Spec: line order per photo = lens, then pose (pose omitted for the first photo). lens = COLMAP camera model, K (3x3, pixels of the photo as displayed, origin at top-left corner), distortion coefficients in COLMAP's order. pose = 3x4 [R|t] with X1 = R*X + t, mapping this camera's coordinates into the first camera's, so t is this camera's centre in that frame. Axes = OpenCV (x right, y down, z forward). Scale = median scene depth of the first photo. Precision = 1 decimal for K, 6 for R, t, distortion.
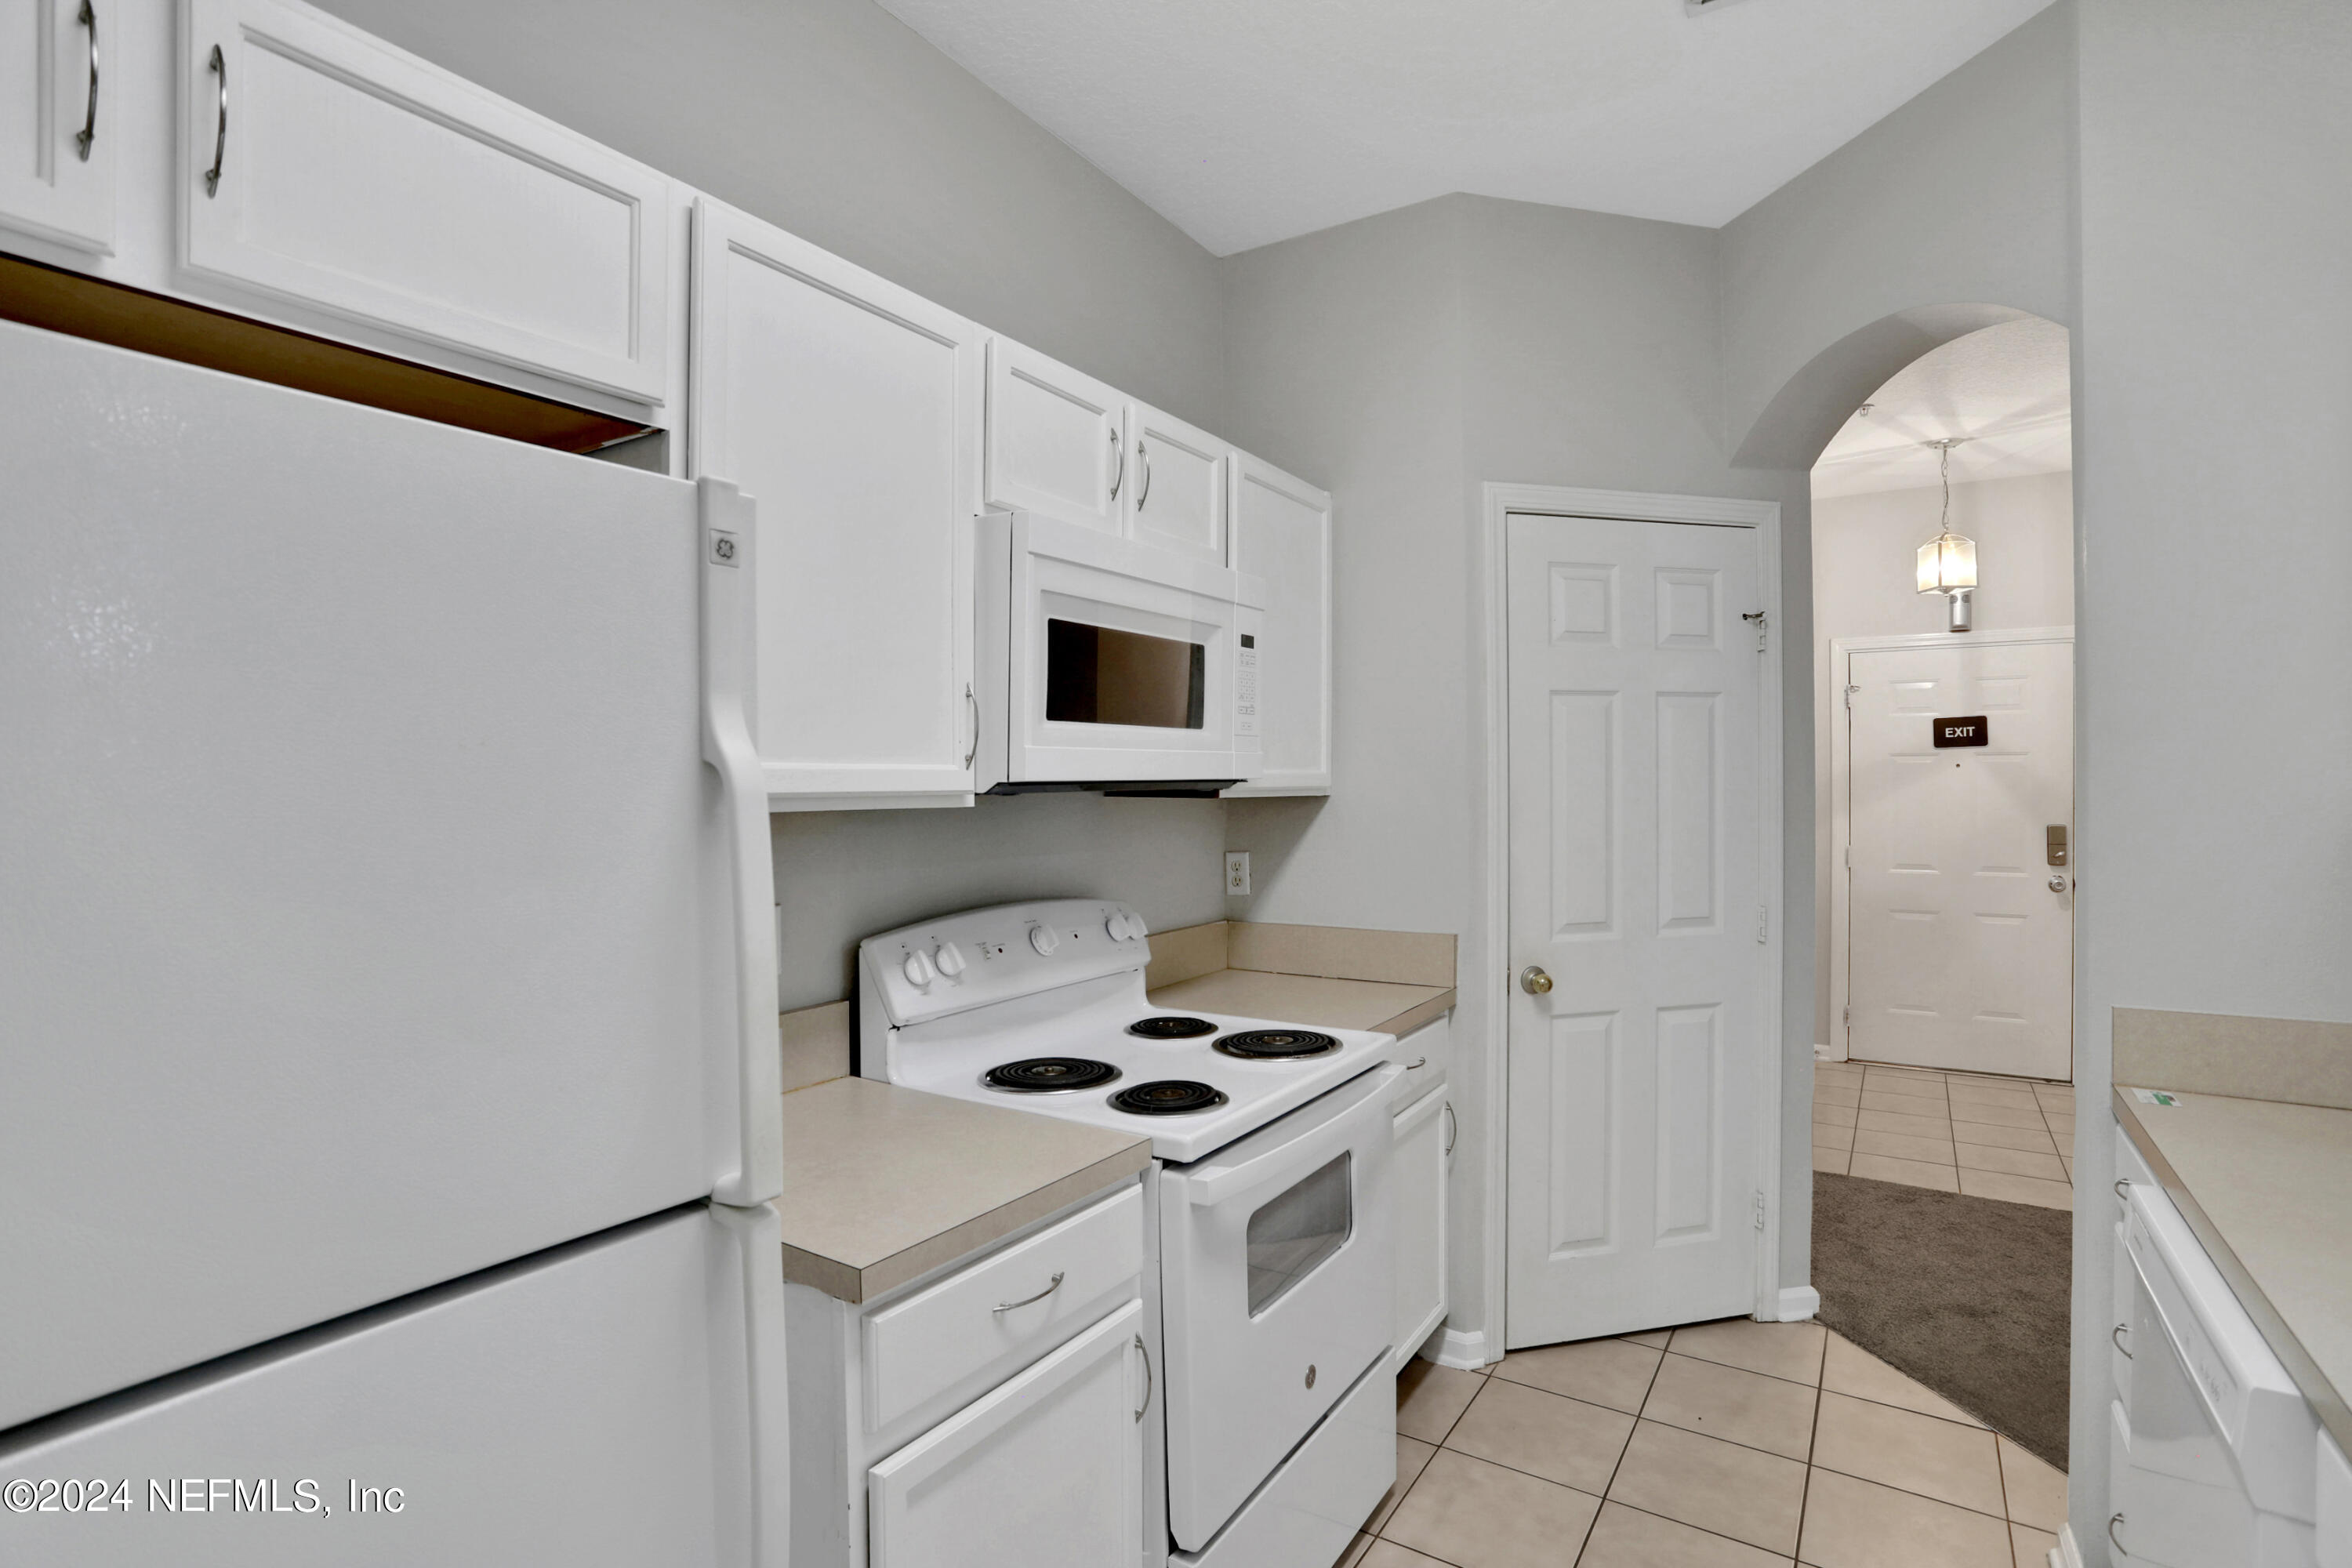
lens RADIAL K [[1153.2, 0, 1166.0], [0, 1153.2, 783.2], [0, 0, 1]] dist [-0.089182, 0.034759]
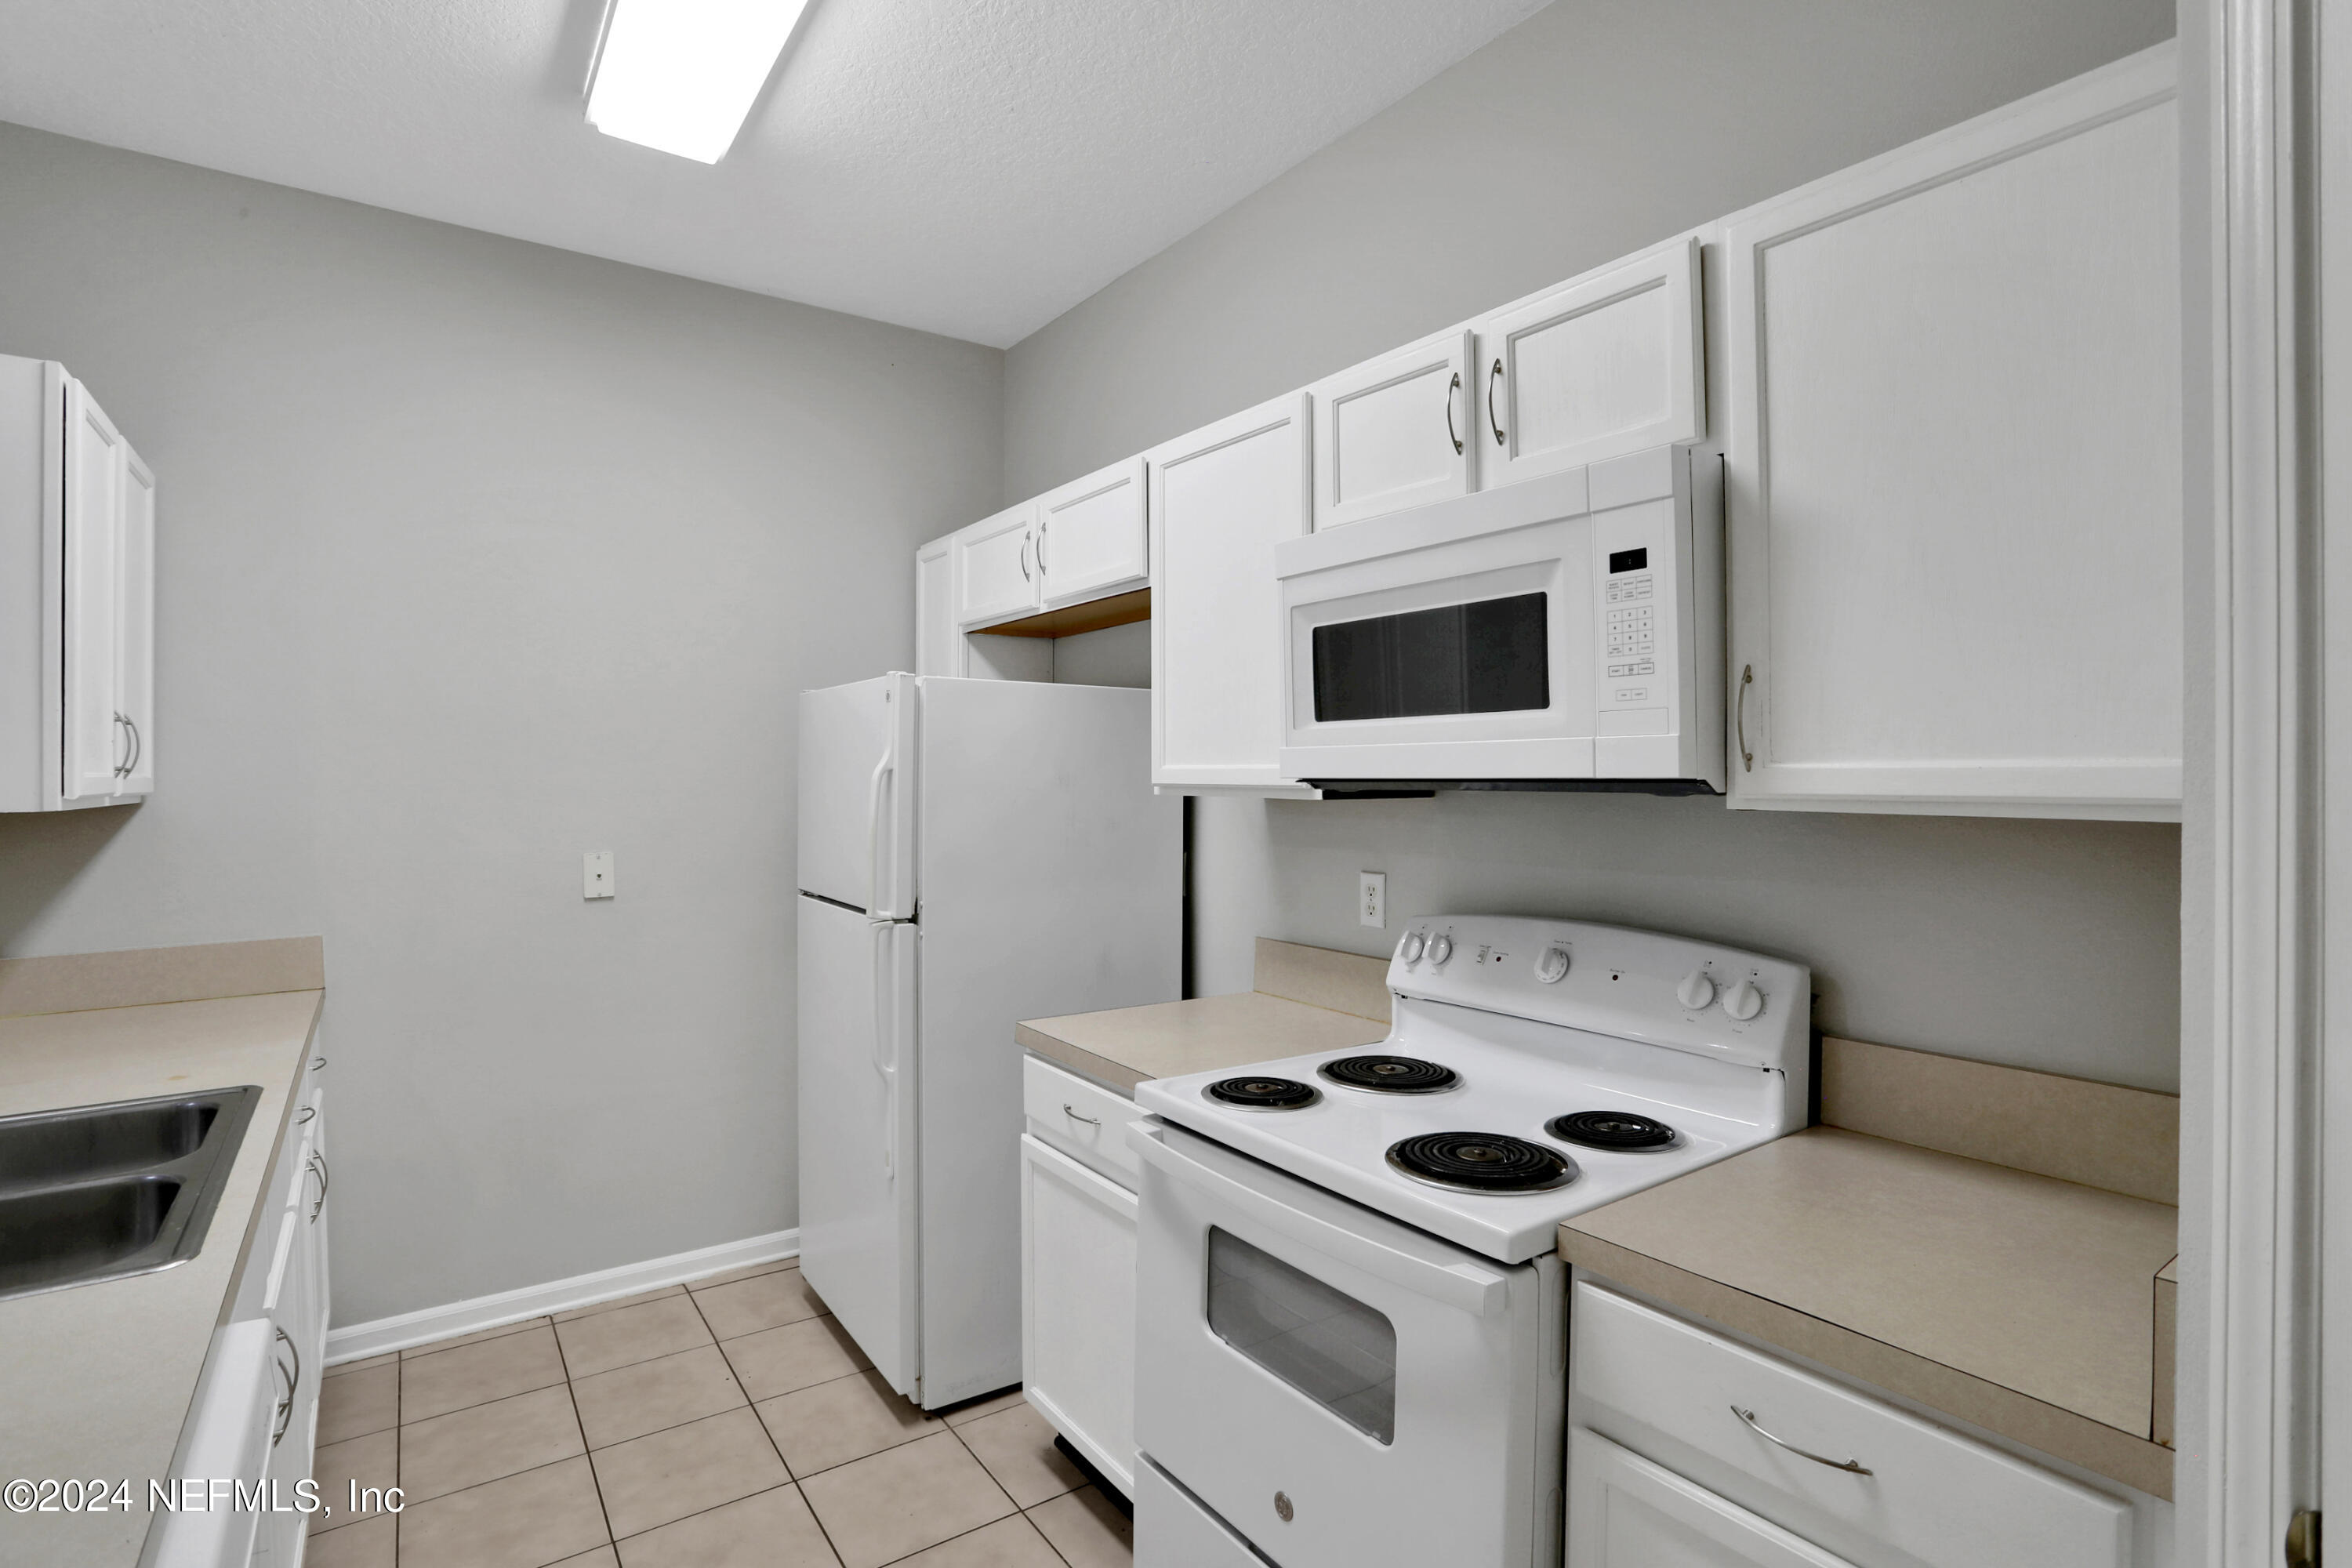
lens RADIAL K [[1153.2, 0, 1166.0], [0, 1153.2, 783.2], [0, 0, 1]] dist [-0.089182, 0.034759]
pose [[-0.381939, 0.002870, -0.924183, 0.876162], [-0.009918, 0.999925, 0.007204, -0.003201], [0.924134, 0.011918, -0.381882, 1.182346]]
